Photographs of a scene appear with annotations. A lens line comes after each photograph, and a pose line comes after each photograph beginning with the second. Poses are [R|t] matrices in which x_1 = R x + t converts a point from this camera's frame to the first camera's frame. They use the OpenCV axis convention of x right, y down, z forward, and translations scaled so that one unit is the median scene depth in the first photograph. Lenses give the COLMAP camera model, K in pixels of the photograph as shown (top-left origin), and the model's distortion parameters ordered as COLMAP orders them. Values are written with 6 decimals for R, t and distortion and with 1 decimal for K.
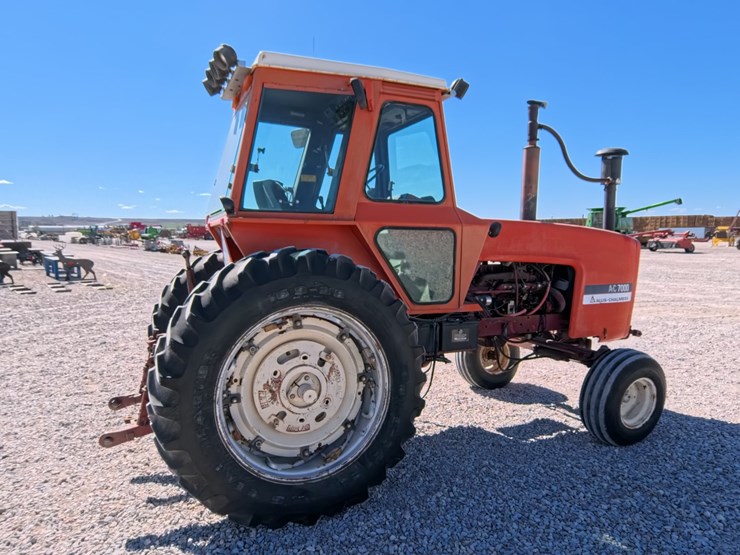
lens RADIAL K [[505.8, 0, 369.3], [0, 505.8, 280.2], [0, 0, 1]] dist [0.030650, -0.019521]
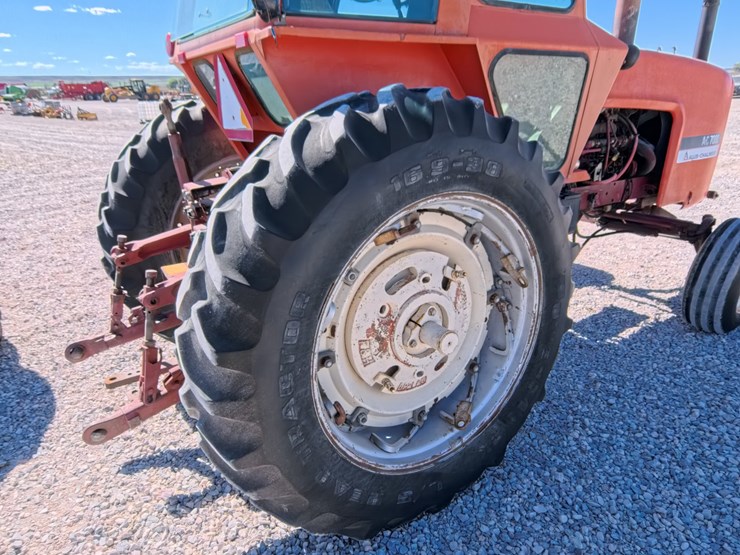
lens RADIAL K [[505.8, 0, 369.3], [0, 505.8, 280.2], [0, 0, 1]] dist [0.030650, -0.019521]
pose [[0.984344, -0.080496, 0.156805, -0.249153], [0.036078, 0.962806, 0.267776, -0.009209], [-0.172528, -0.257926, 0.950636, 0.377250]]
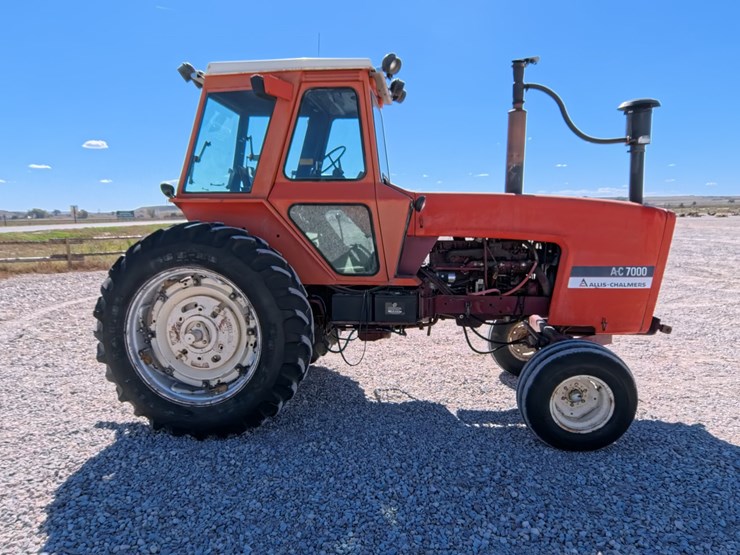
lens RADIAL K [[505.8, 0, 369.3], [0, 505.8, 280.2], [0, 0, 1]] dist [0.030650, -0.019521]
pose [[0.864452, 0.052845, -0.499929, 0.745012], [-0.032882, 0.998274, 0.048664, 0.004700], [0.501638, -0.025629, 0.864698, 0.105870]]
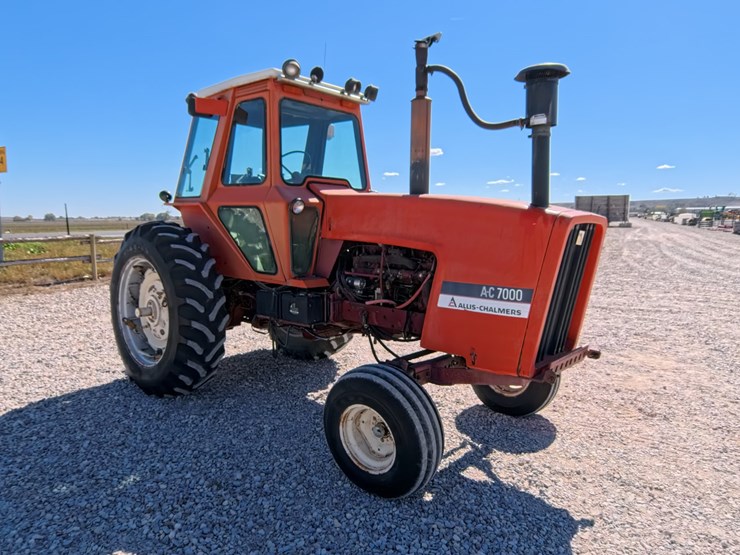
lens RADIAL K [[505.8, 0, 369.3], [0, 505.8, 280.2], [0, 0, 1]] dist [0.030650, -0.019521]
pose [[0.424919, 0.108916, -0.898655, 1.362266], [-0.077622, 0.993463, 0.083704, -0.056461], [0.901897, 0.034187, 0.430595, 0.796981]]
